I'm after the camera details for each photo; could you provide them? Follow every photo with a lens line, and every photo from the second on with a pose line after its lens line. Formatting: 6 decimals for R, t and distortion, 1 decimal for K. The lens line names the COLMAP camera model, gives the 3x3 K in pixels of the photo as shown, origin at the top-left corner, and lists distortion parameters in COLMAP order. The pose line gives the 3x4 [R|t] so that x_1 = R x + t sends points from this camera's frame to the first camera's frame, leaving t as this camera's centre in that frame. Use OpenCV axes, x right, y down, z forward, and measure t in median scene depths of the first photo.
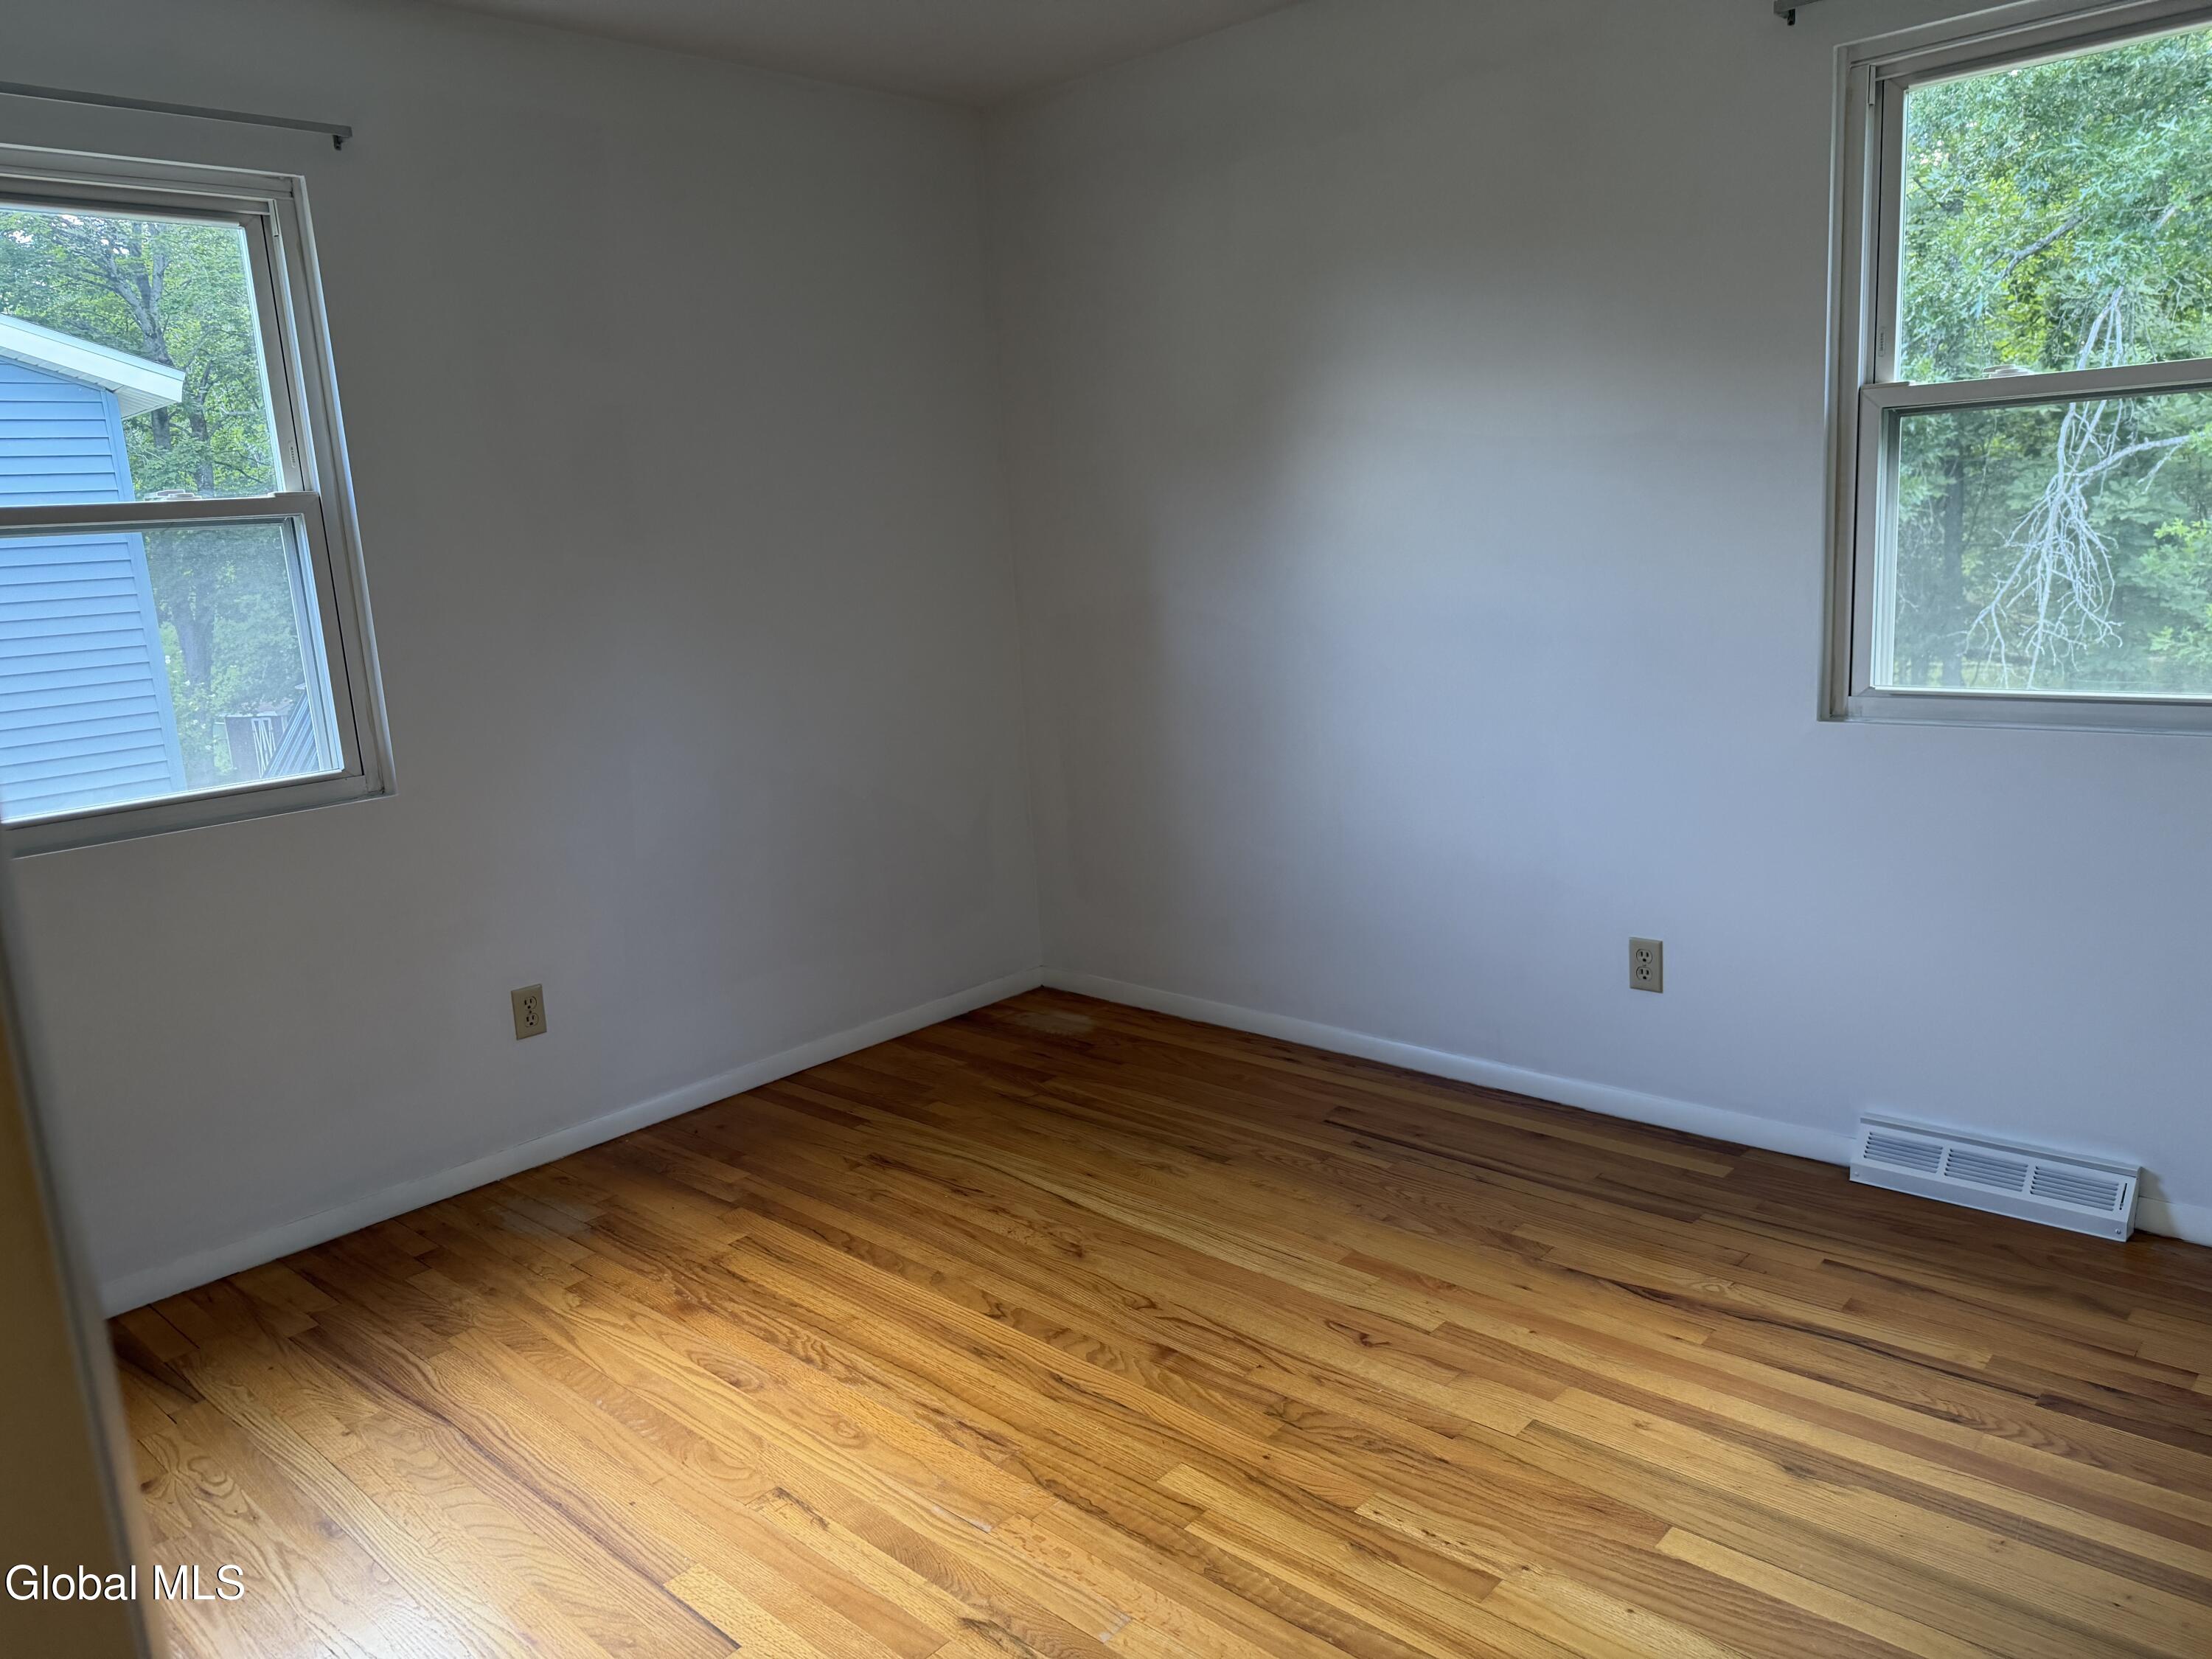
lens RADIAL K [[1542.9, 0, 1100.0], [0, 1542.9, 824.7], [0, 0, 1]] dist [0.021457, -0.031802]
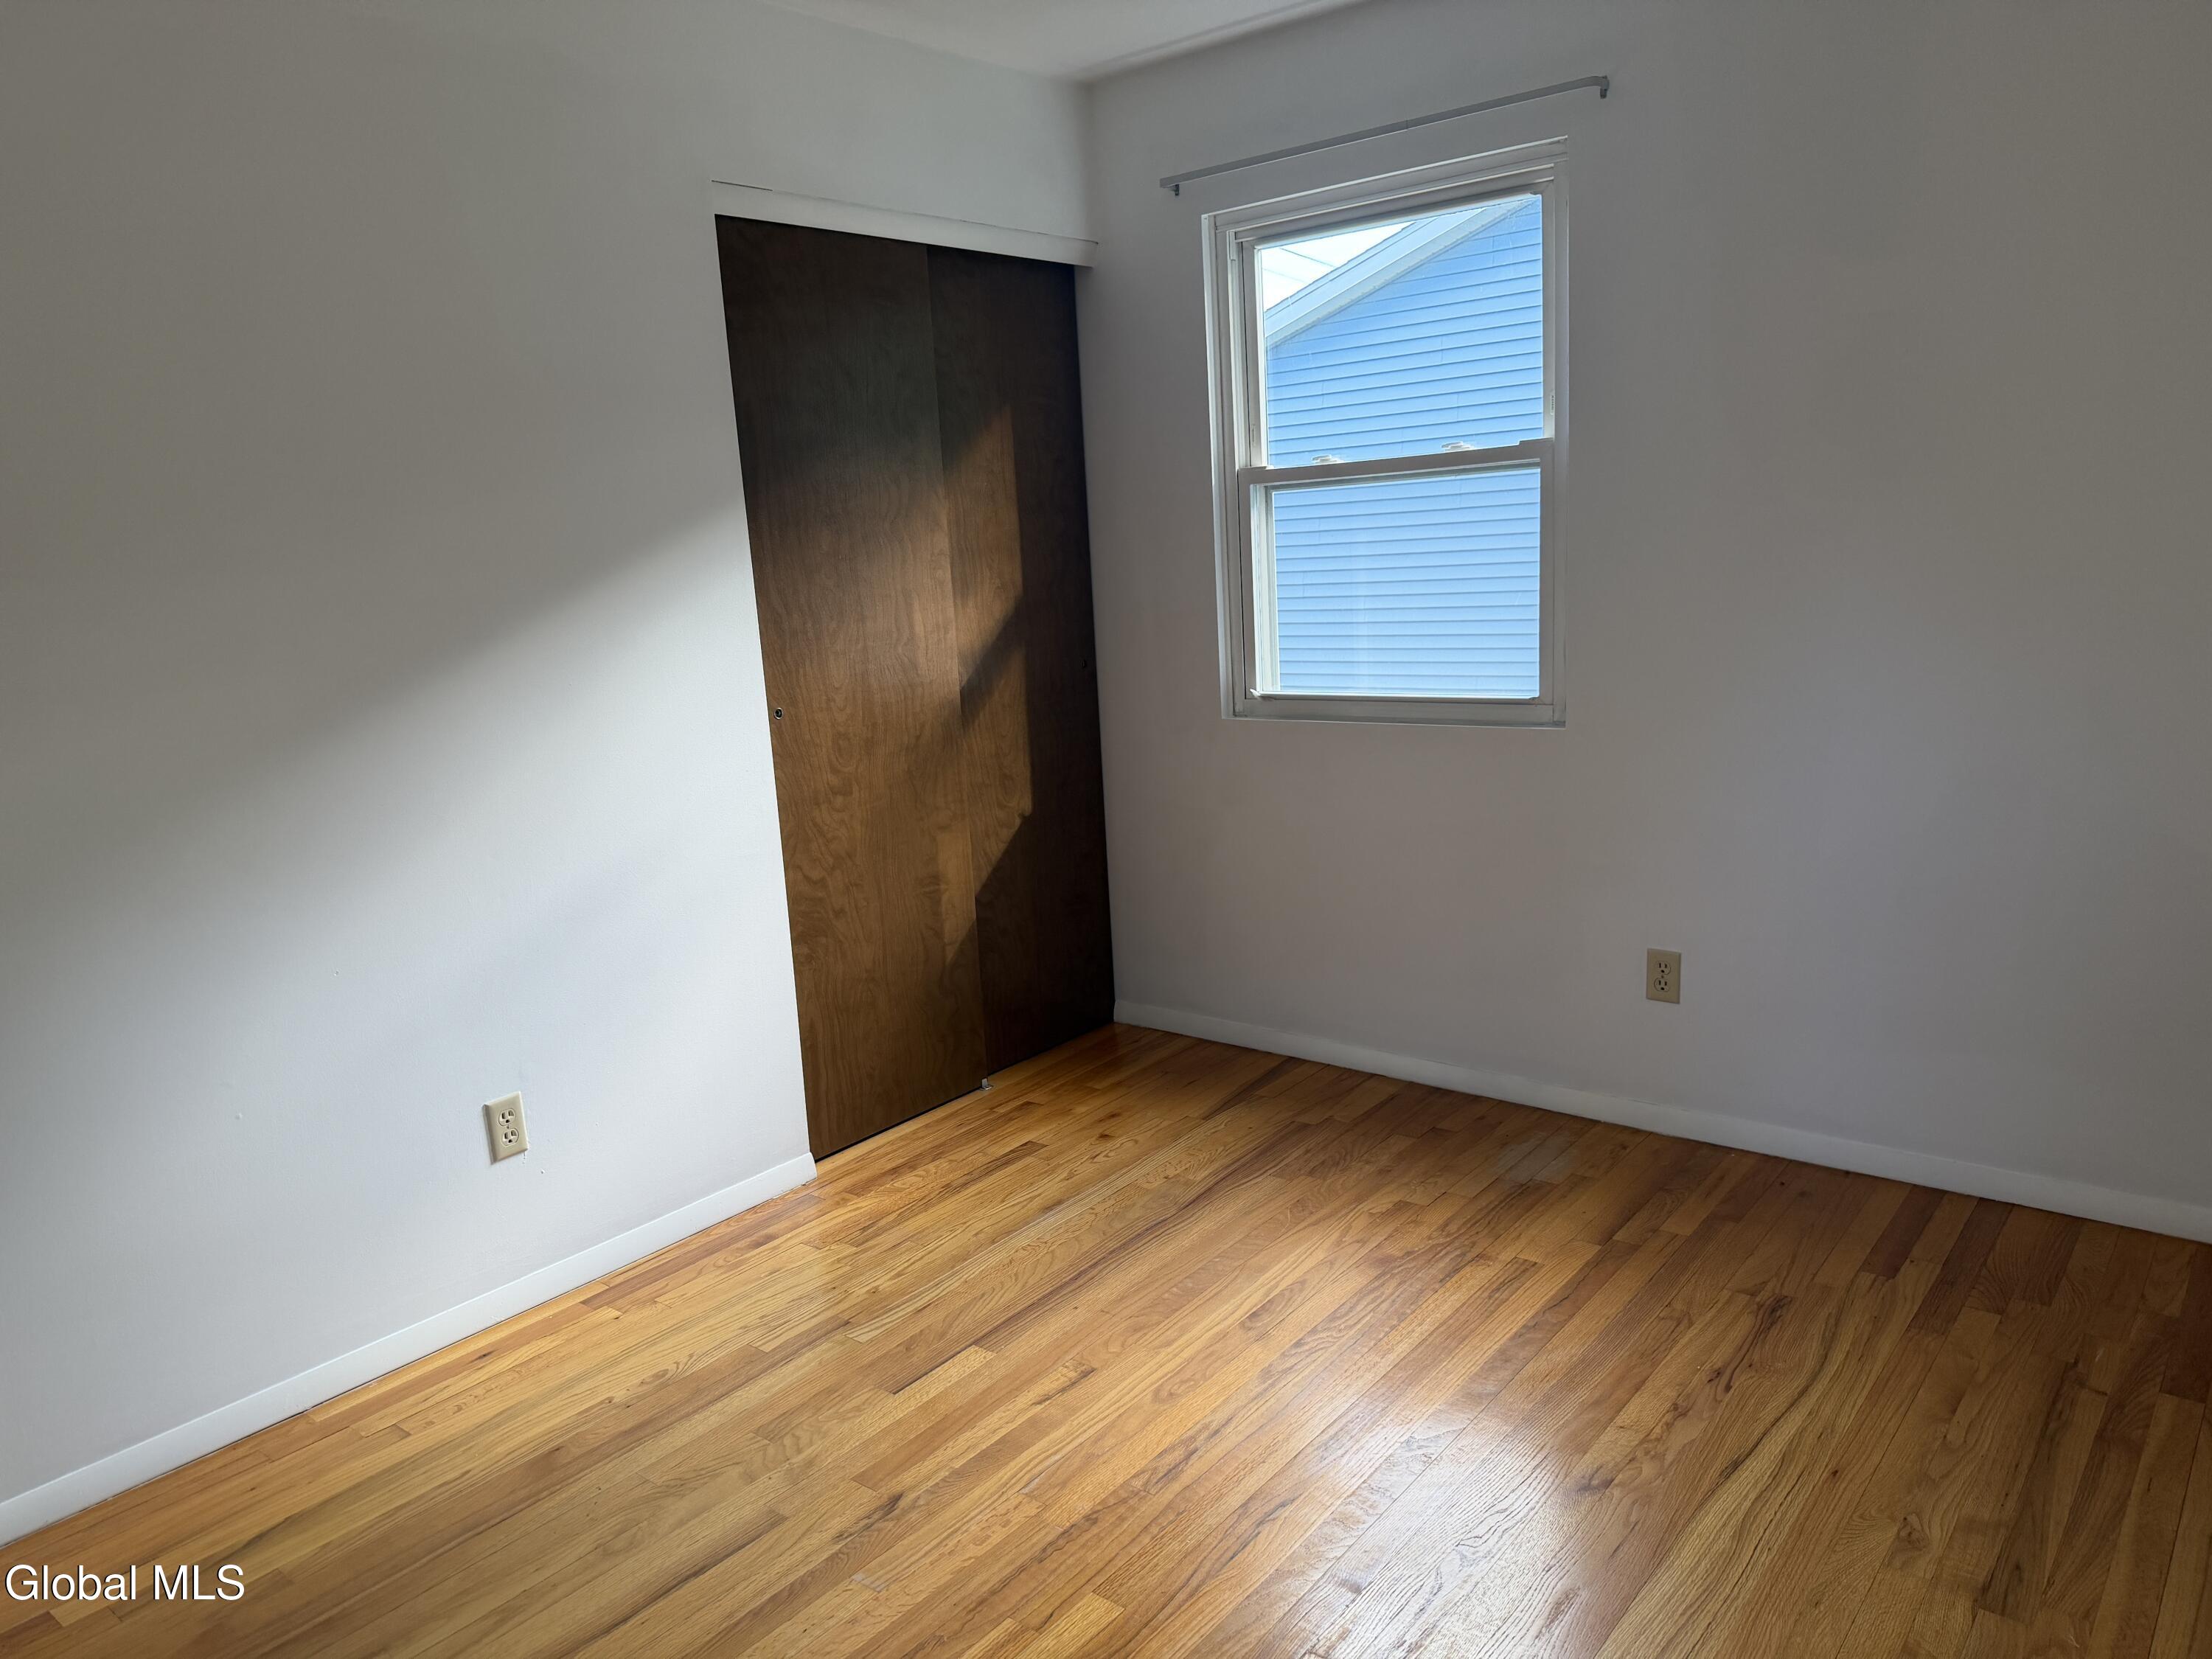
lens RADIAL K [[1542.9, 0, 1100.8], [0, 1542.9, 832.8], [0, 0, 1]] dist [0.021457, -0.031802]
pose [[0.076010, 0.252754, -0.964540, 0.555413], [-0.142632, 0.960147, 0.240362, -0.159830], [0.986853, 0.119304, 0.109032, 0.581049]]
